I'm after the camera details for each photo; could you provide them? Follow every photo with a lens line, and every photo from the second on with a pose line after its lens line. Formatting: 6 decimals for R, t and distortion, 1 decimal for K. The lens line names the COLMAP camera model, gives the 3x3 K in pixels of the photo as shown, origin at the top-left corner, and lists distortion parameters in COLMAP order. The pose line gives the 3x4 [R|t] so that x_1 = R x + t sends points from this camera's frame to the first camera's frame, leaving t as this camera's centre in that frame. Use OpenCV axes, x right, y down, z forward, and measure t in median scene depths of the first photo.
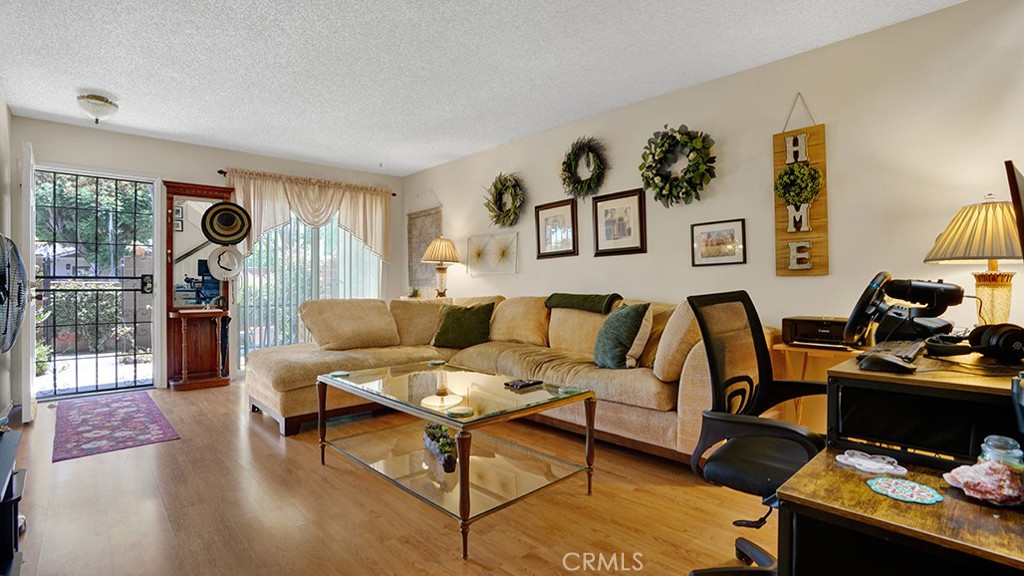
lens RADIAL K [[482.4, 0, 512.0], [0, 482.4, 288.0], [0, 0, 1]] dist [-0.045569, 0.000017]
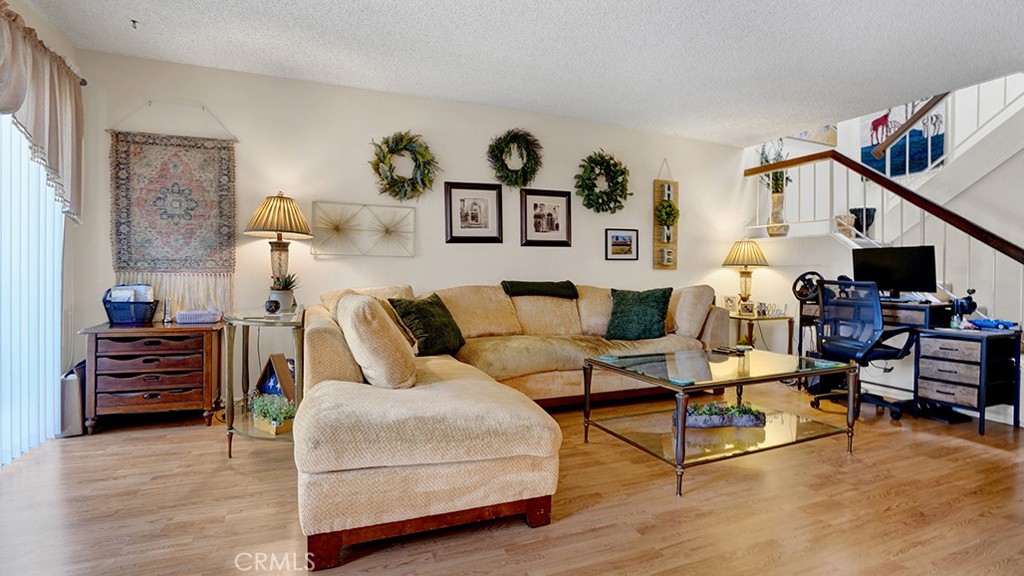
lens RADIAL K [[482.4, 0, 512.0], [0, 482.4, 288.0], [0, 0, 1]] dist [-0.045569, 0.000017]
pose [[0.343010, -0.023359, 0.939041, -0.832023], [-0.003282, 0.999655, 0.026066, -0.001009], [-0.939326, -0.012023, 0.342814, 0.665733]]
